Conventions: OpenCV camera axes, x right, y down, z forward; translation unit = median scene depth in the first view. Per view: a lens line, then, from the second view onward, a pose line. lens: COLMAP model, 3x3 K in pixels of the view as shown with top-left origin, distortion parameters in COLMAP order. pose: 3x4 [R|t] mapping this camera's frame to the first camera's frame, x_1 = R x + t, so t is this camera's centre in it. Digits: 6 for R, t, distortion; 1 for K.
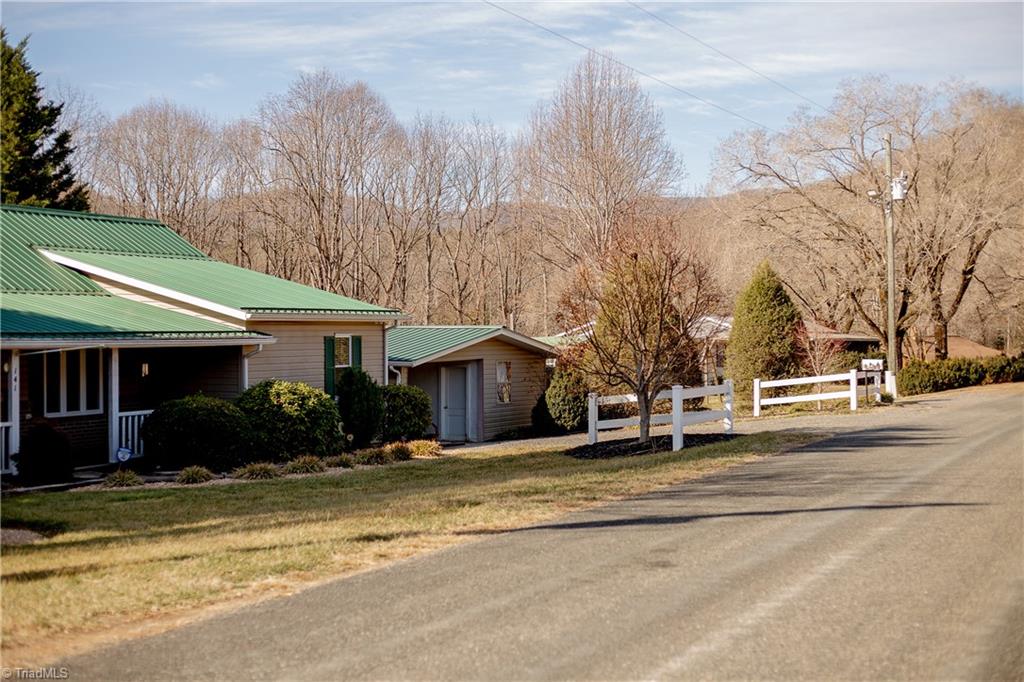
lens RADIAL K [[1474.2, 0, 512.0], [0, 1474.2, 341.0], [0, 0, 1]] dist [-0.077279, -0.070391]
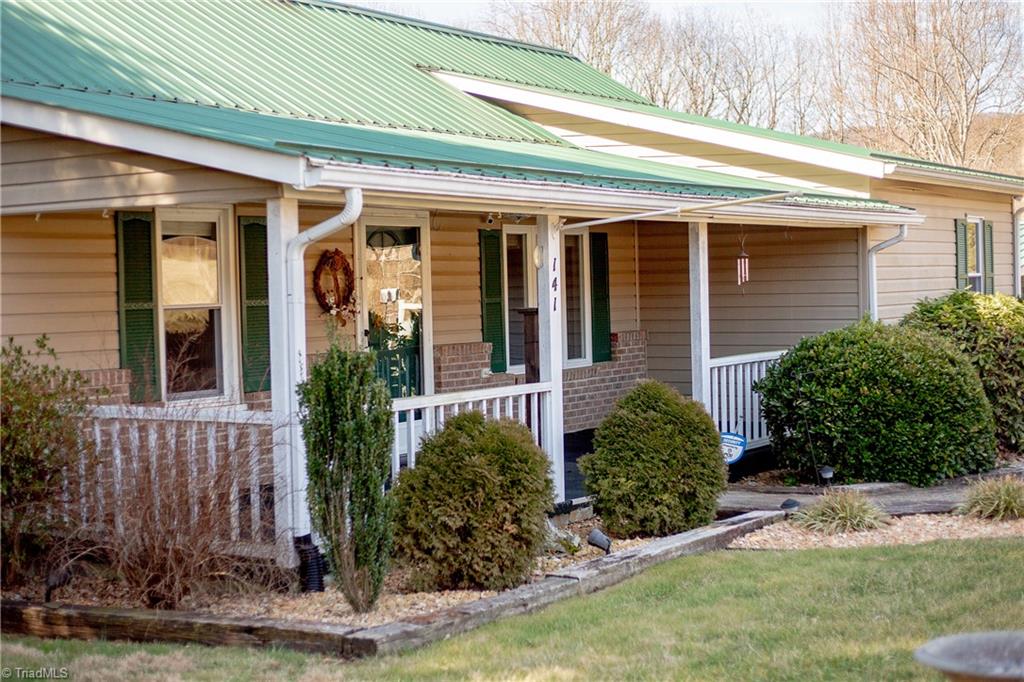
lens RADIAL K [[1628.0, 0, 512.0], [0, 1628.0, 341.0], [0, 0, 1]] dist [-0.097875, -0.034292]
pose [[0.993113, -0.019244, -0.115567, -0.245614], [0.022486, 0.999387, 0.026816, 0.024755], [0.114980, -0.029230, 0.992938, 0.425403]]
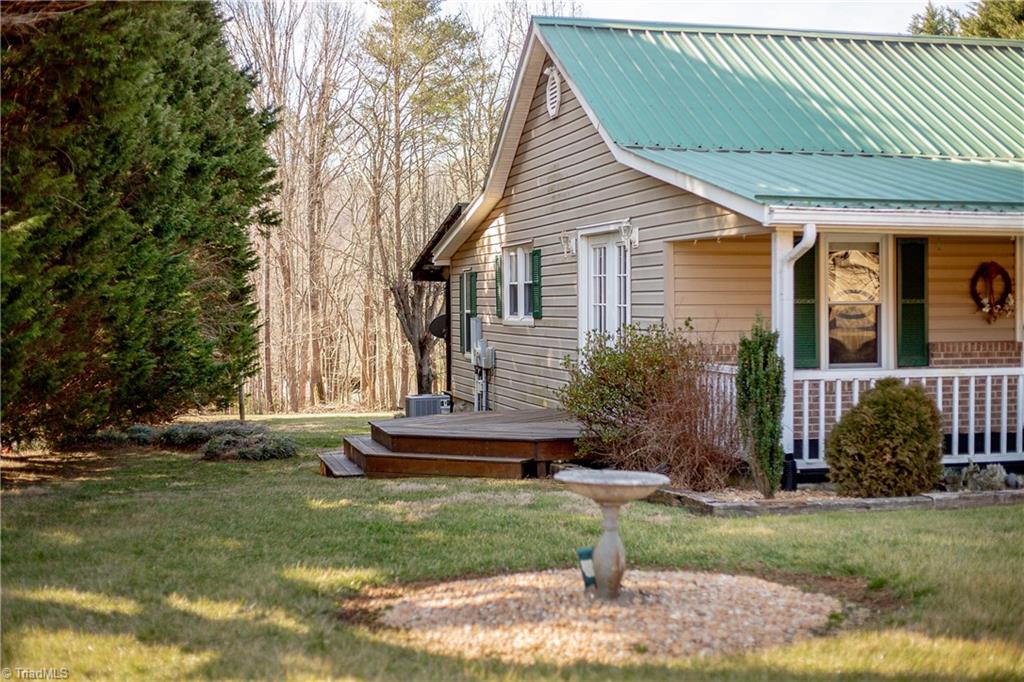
lens RADIAL K [[1474.2, 0, 512.0], [0, 1474.2, 341.0], [0, 0, 1]] dist [-0.077279, -0.070391]
pose [[0.640026, 0.015560, -0.768196, -0.042372], [0.000502, 0.999786, 0.020670, 0.028072], [0.768353, -0.013615, 0.639881, 0.395572]]
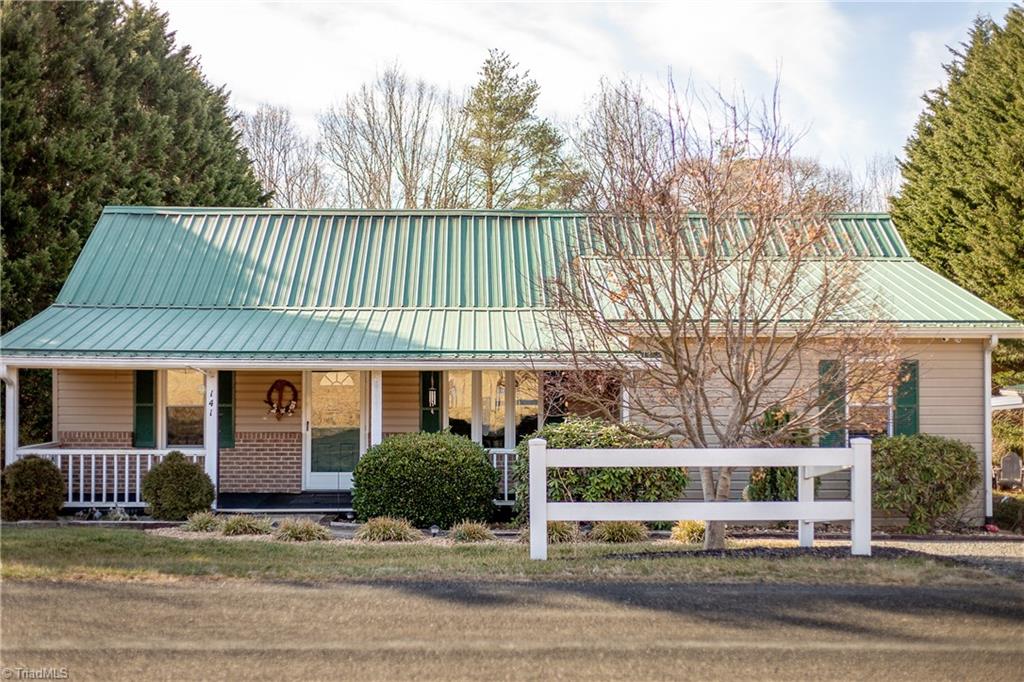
lens RADIAL K [[1473.9, 0, 512.0], [0, 1473.9, 341.0], [0, 0, 1]] dist [0.010144, -0.012923]
pose [[0.464432, -0.016972, -0.885446, 0.455674], [-0.008424, 0.999686, -0.023580, 0.006450], [0.885569, 0.018410, 0.464143, 0.613761]]
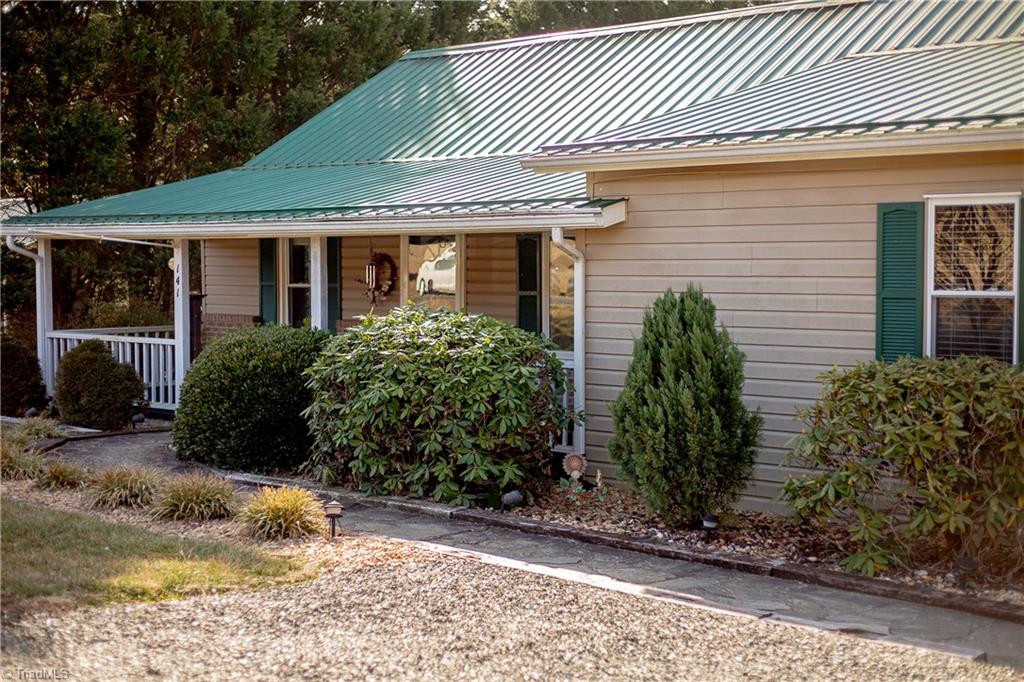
lens RADIAL K [[1473.9, 0, 512.0], [0, 1473.9, 341.0], [0, 0, 1]] dist [0.010144, -0.012923]
pose [[-0.273293, 0.054198, -0.960403, 0.250178], [-0.006852, 0.998276, 0.058285, 0.010538], [0.961906, 0.022509, -0.272450, 1.117381]]
